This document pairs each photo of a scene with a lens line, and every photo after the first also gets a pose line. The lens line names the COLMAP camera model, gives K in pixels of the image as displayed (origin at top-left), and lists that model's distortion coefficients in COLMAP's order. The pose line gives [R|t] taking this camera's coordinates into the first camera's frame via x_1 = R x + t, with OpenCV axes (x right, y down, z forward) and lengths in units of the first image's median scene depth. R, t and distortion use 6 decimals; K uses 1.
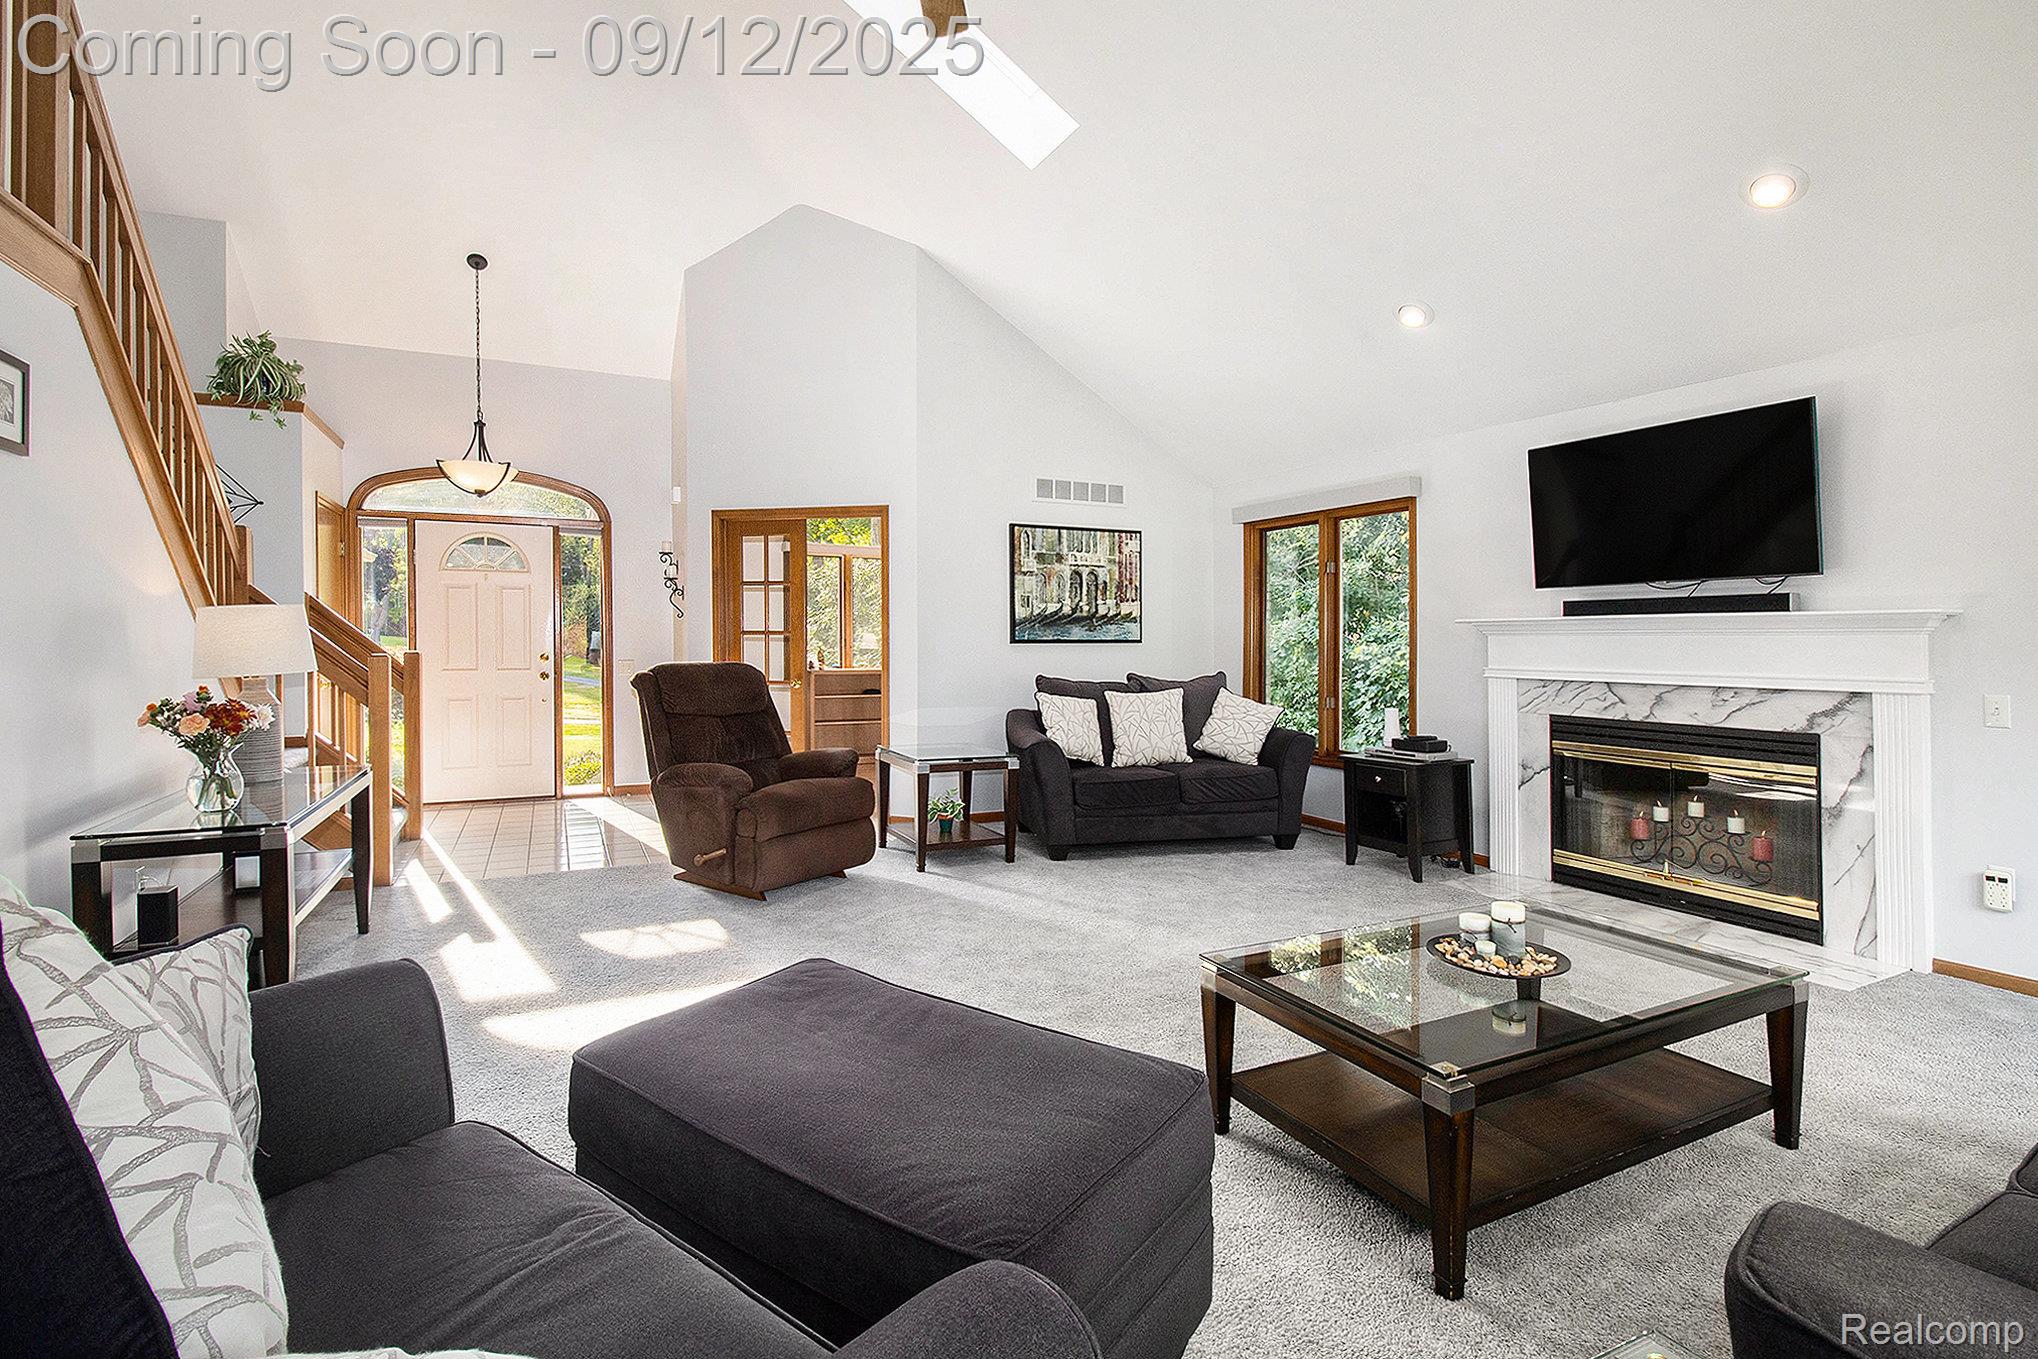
lens RADIAL K [[965.5, 0, 1025.9], [0, 965.5, 637.8], [0, 0, 1]] dist [-0.002722, -0.000468]
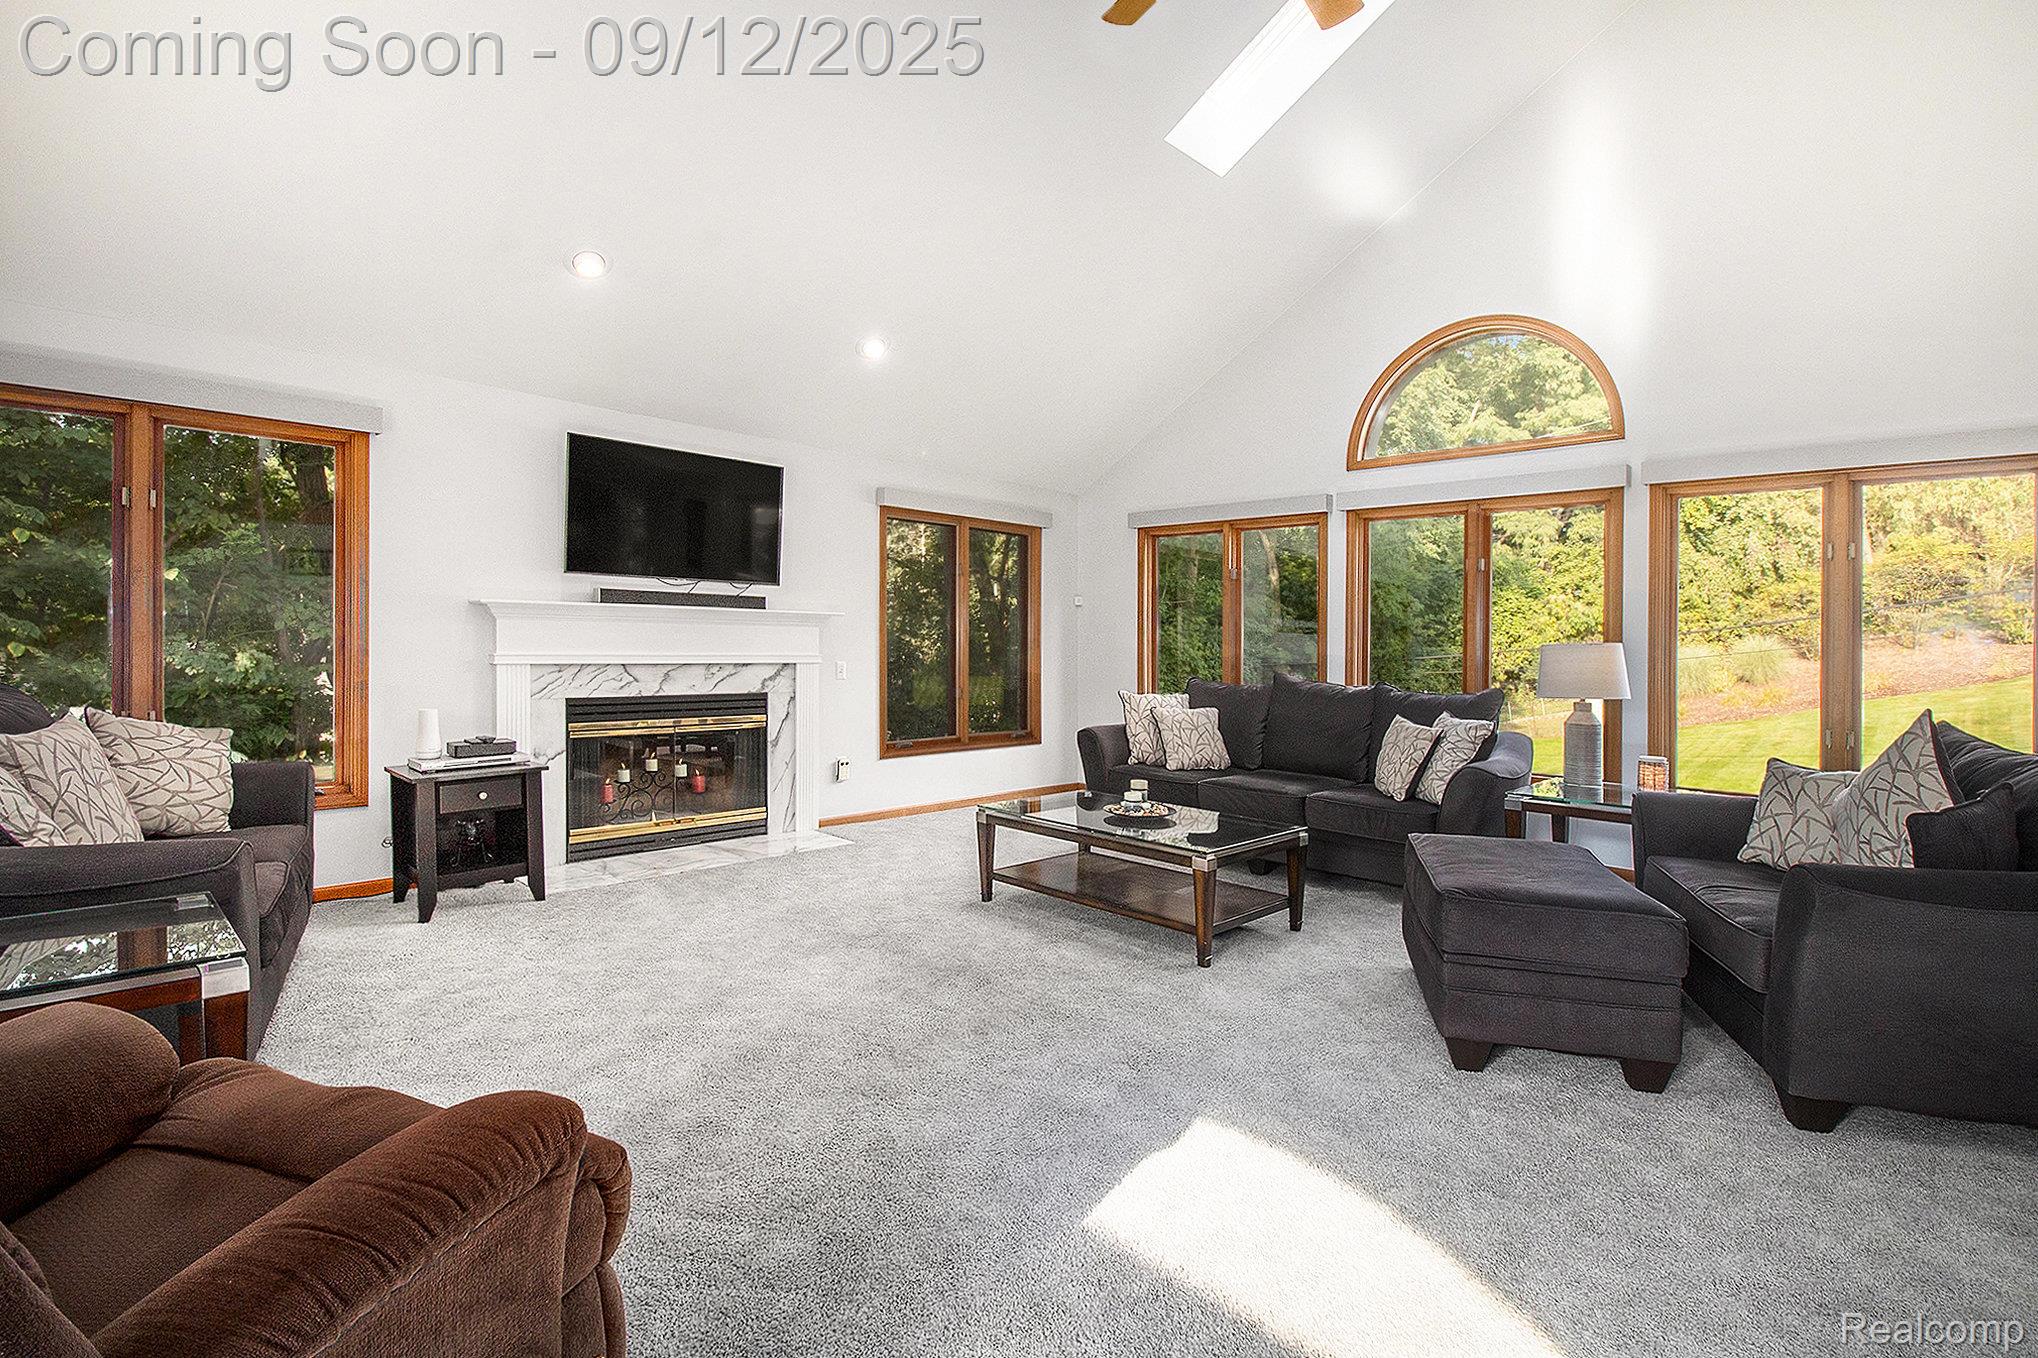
lens RADIAL K [[965.5, 0, 1025.9], [0, 965.5, 637.3], [0, 0, 1]] dist [-0.002722, -0.000468]
pose [[-0.332467, -0.011768, 0.943041, -0.651996], [-0.027668, 0.999613, 0.002720, -0.000171], [-0.942709, -0.025187, -0.332664, 1.026737]]
